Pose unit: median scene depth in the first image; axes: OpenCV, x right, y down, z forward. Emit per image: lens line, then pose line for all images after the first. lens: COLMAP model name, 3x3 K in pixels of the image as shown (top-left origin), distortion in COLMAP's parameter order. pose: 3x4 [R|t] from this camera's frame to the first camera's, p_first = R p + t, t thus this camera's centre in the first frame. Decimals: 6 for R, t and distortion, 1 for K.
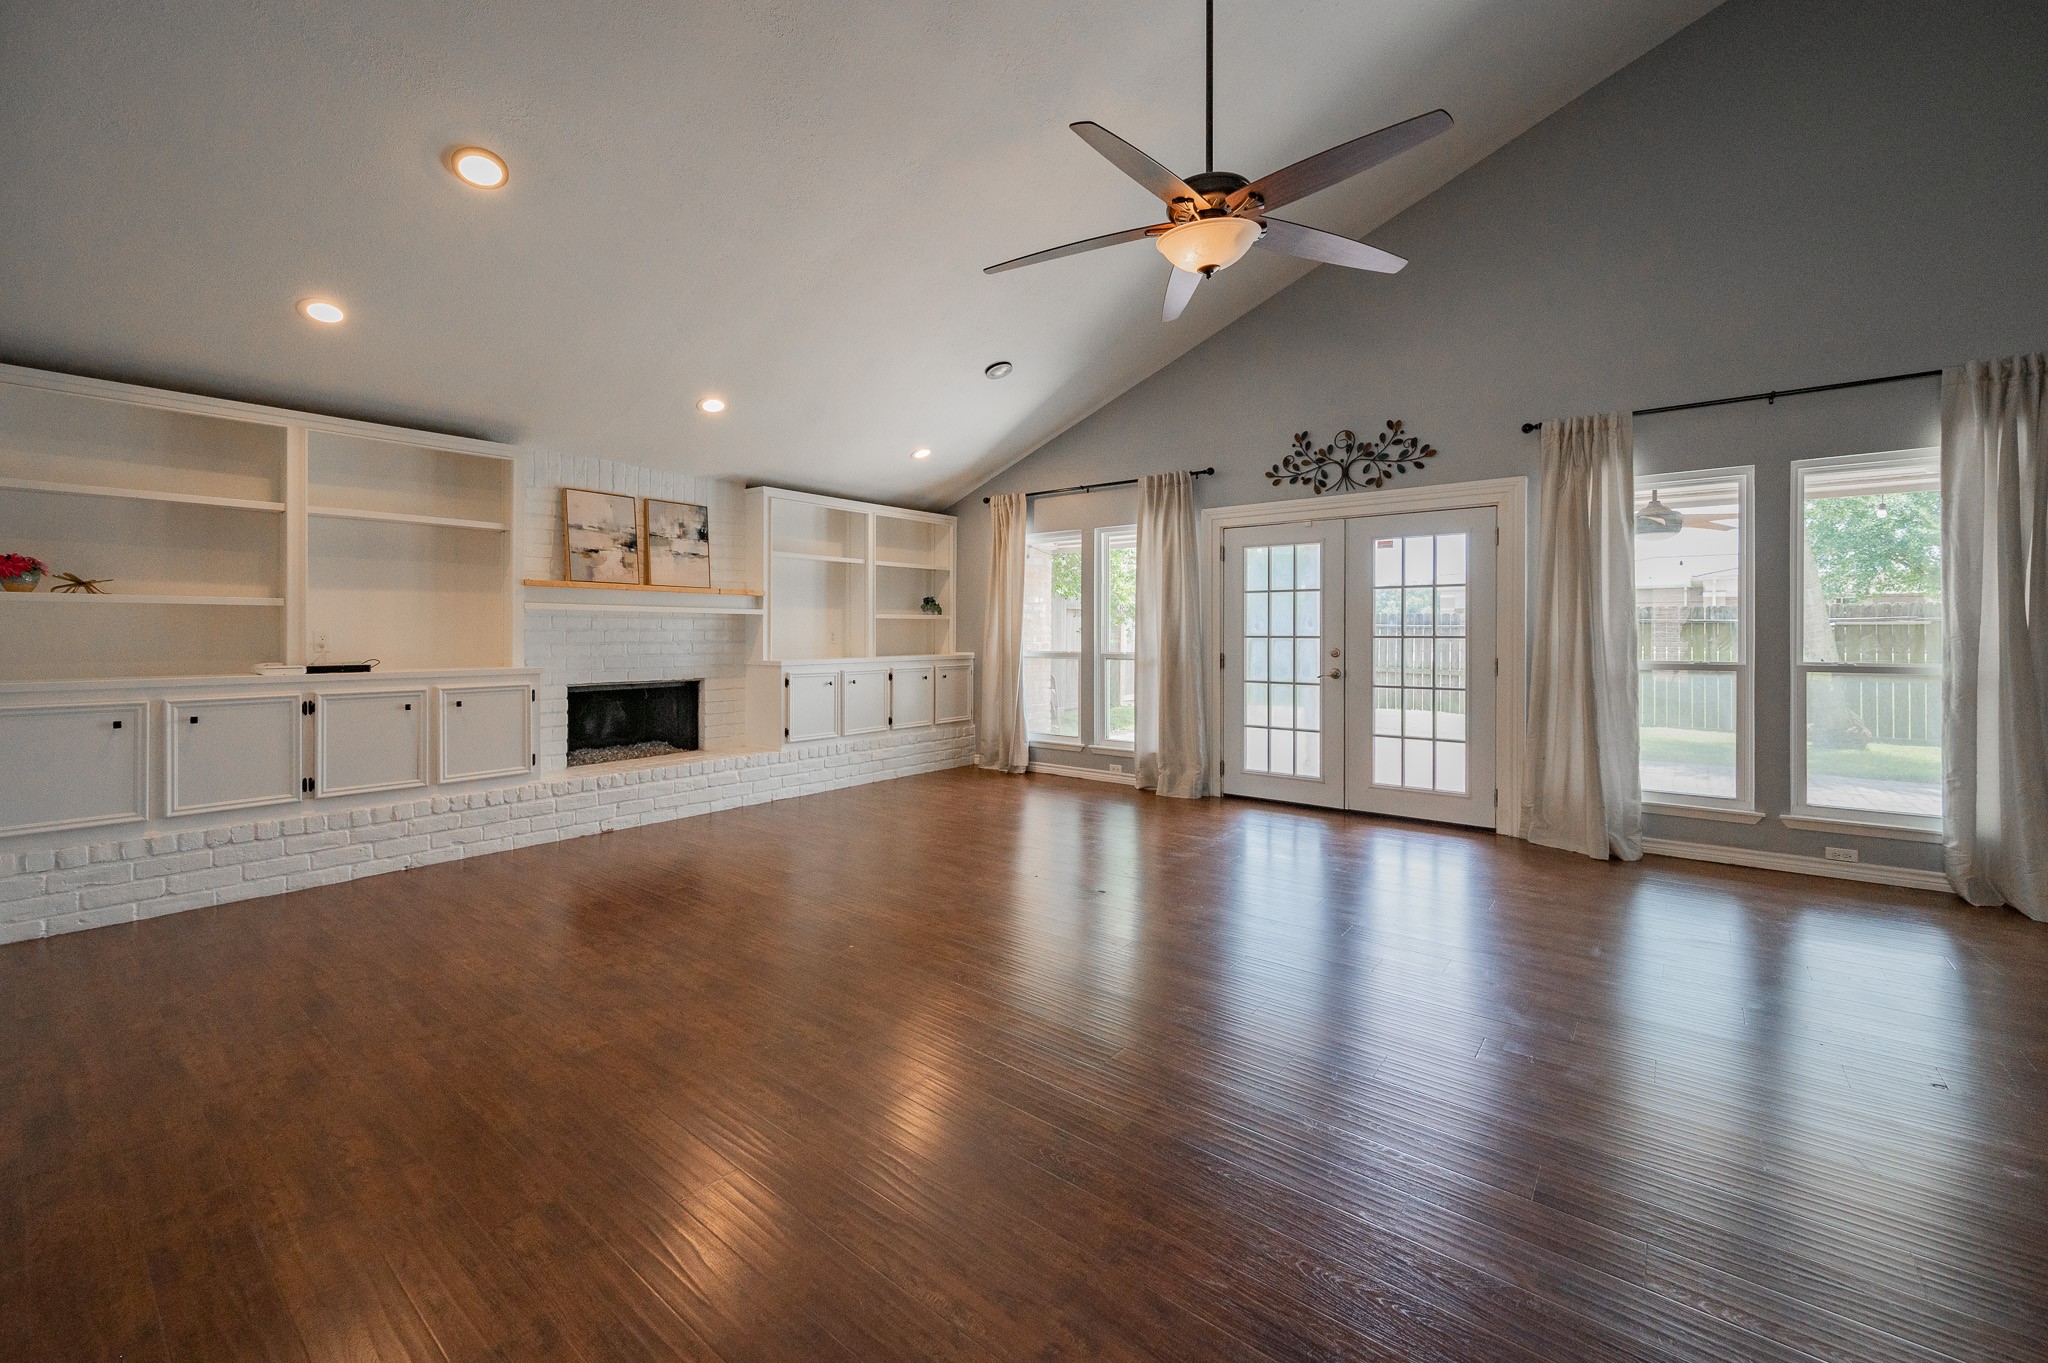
lens RADIAL K [[843.9, 0, 1042.0], [0, 843.9, 645.9], [0, 0, 1]] dist [0.001876, 0.000381]
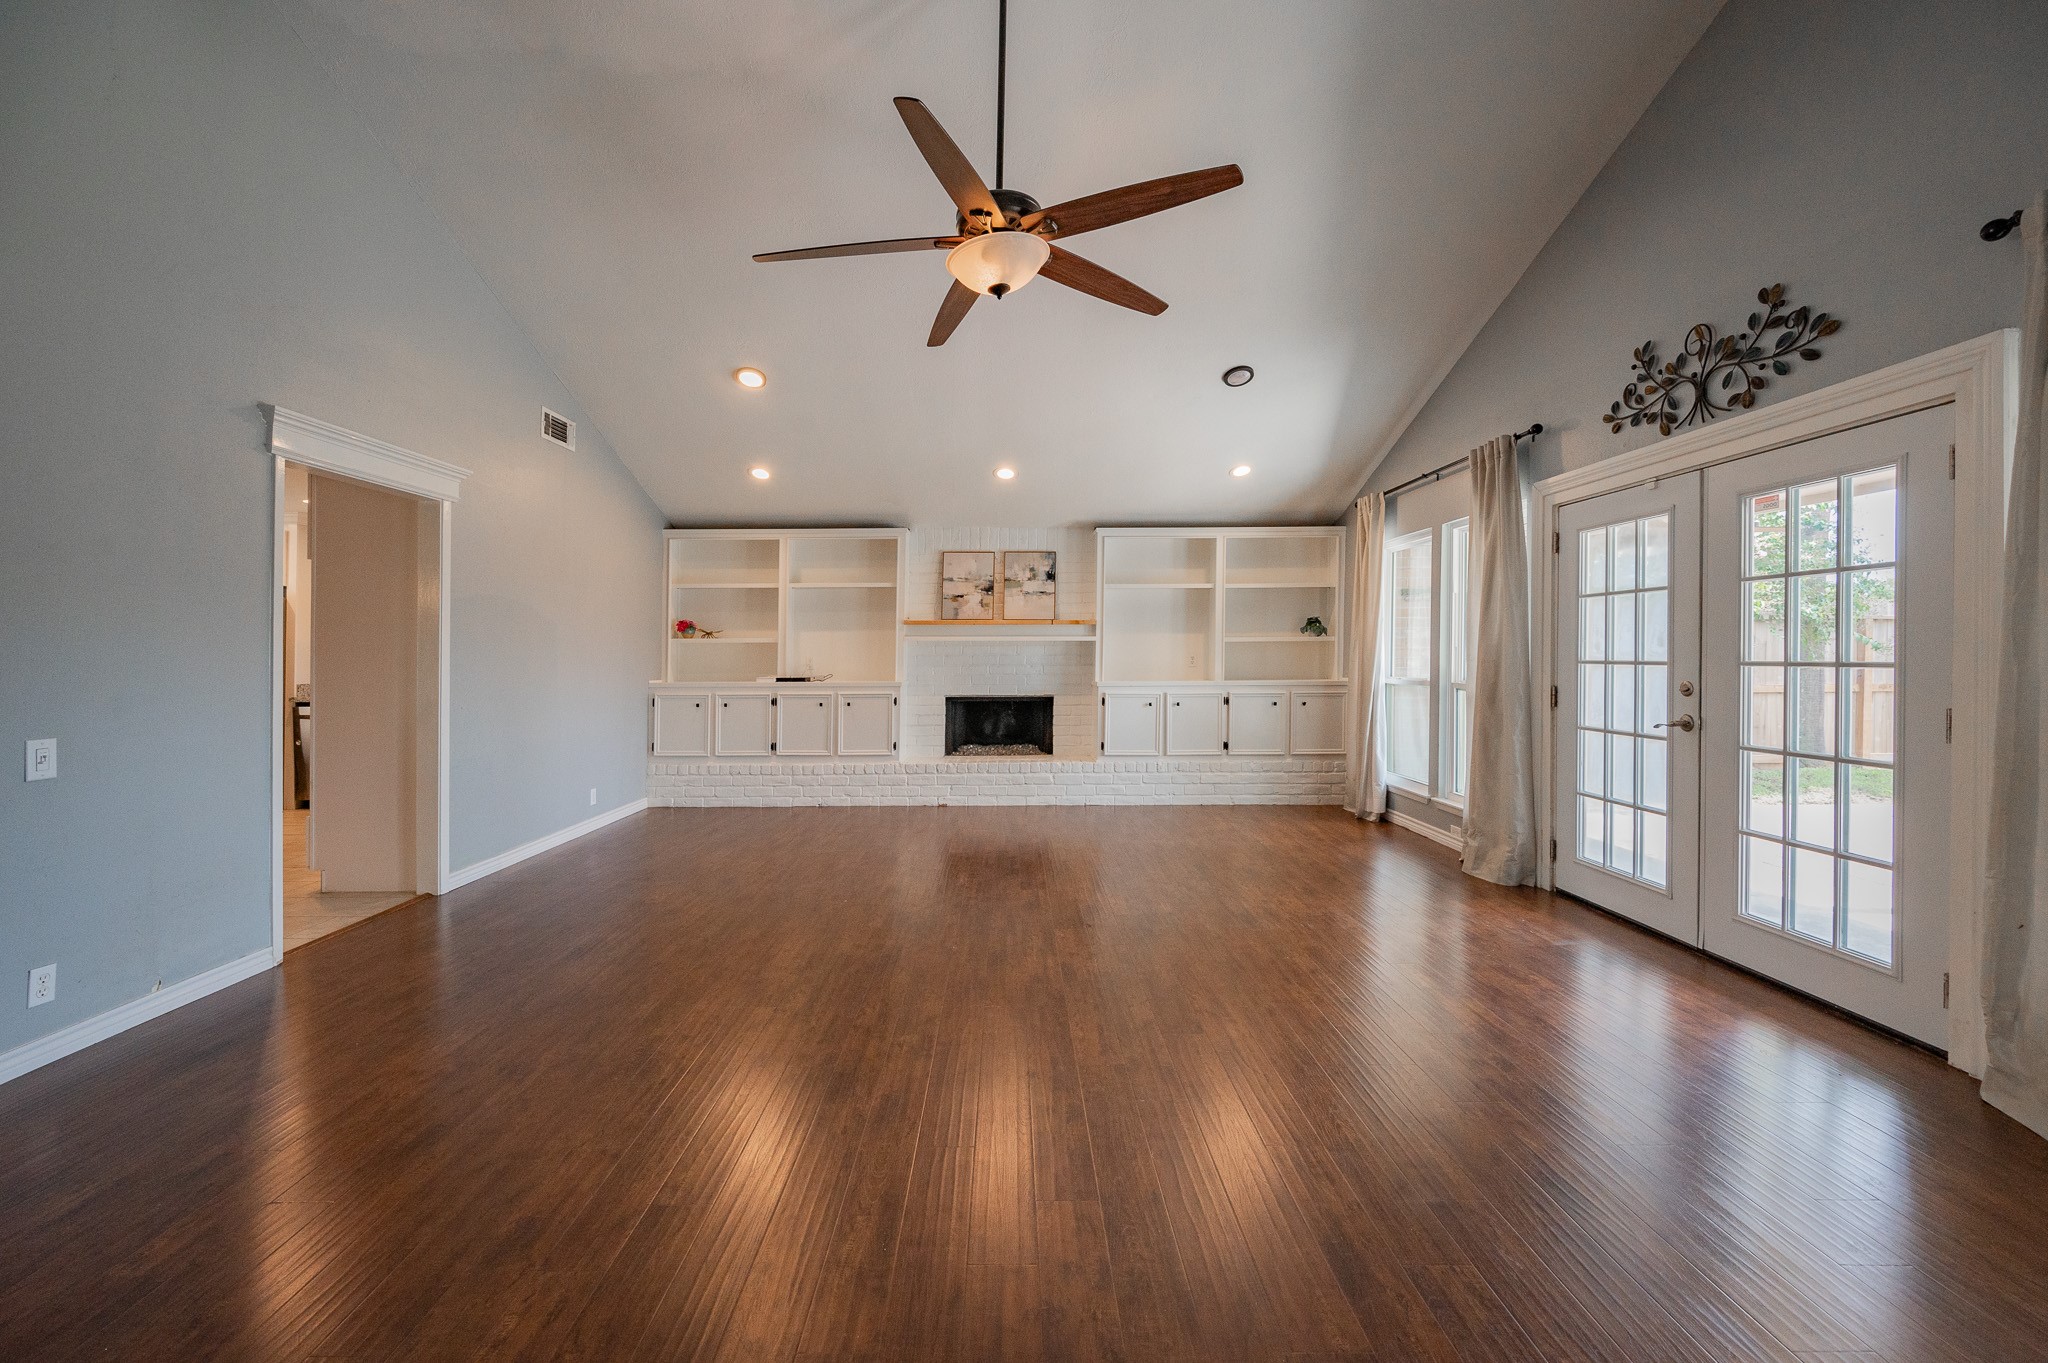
lens RADIAL K [[843.9, 0, 985.9], [0, 843.9, 660.3], [0, 0, 1]] dist [0.001876, 0.000381]
pose [[0.598426, 0.002155, -0.801175, 0.530692], [-0.008542, 0.999957, -0.003690, -0.005914], [0.801133, 0.009052, 0.598419, 0.219468]]
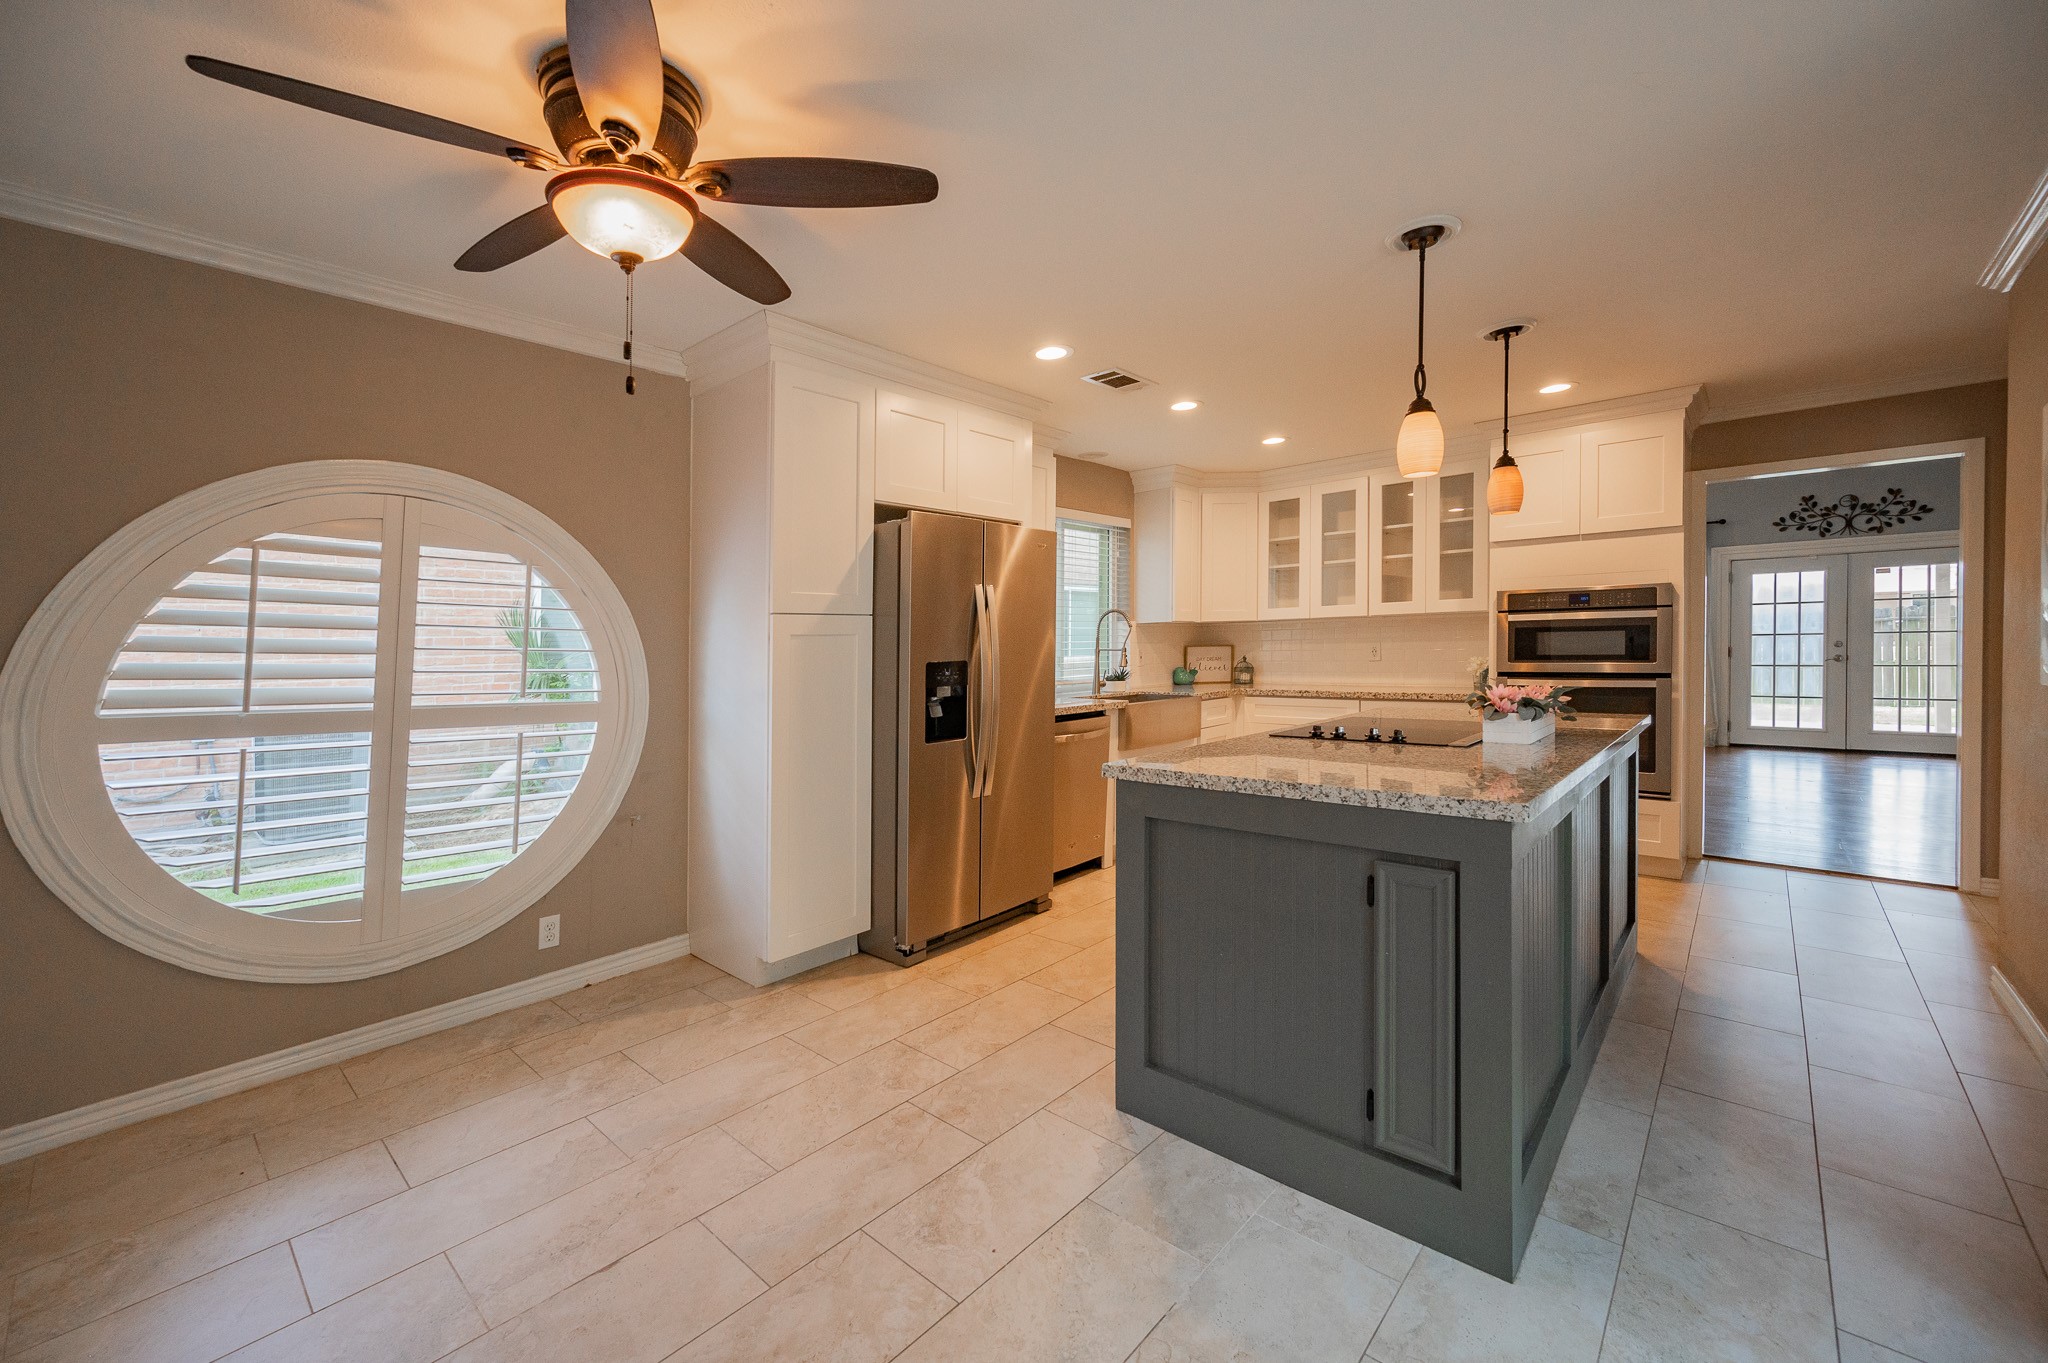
lens RADIAL K [[843.9, 0, 1012.2], [0, 843.9, 683.3], [0, 0, 1]] dist [0.001876, 0.000381]
pose [[0.998640, 0.000319, -0.052141, -1.019160], [0.000158, 0.999958, 0.009142, 0.062595], [0.052142, -0.009137, 0.998598, -0.559988]]
